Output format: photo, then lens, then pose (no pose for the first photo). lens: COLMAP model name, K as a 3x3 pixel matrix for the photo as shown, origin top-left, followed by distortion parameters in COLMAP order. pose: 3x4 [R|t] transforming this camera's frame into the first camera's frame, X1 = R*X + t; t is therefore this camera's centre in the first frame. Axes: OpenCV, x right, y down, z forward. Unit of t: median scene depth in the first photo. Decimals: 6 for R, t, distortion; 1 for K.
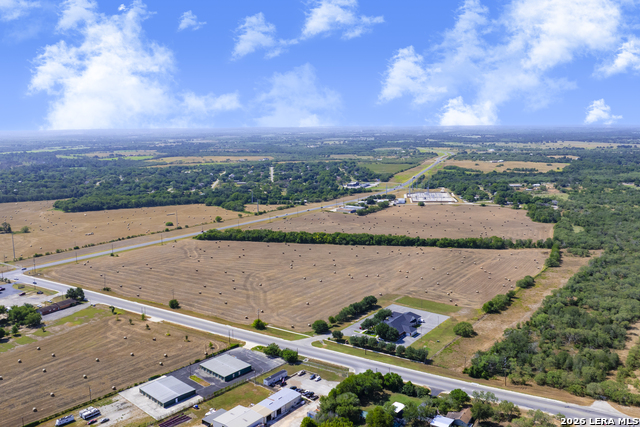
lens RADIAL K [[500.1, 0, 320.0], [0, 500.1, 213.5], [0, 0, 1]] dist [-0.022107, -0.001685]
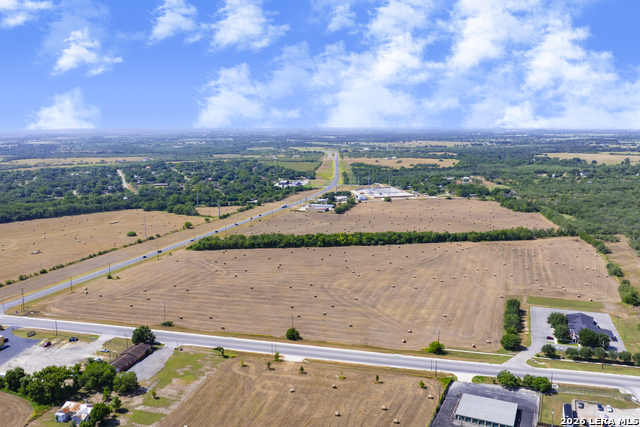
lens RADIAL K [[500.1, 0, 320.0], [0, 500.1, 213.5], [0, 0, 1]] dist [-0.022107, -0.001685]
pose [[0.957526, -0.043505, 0.285046, -0.313644], [0.044134, 0.999017, 0.004222, -0.002910], [-0.284949, 0.008537, 0.958505, 0.173416]]
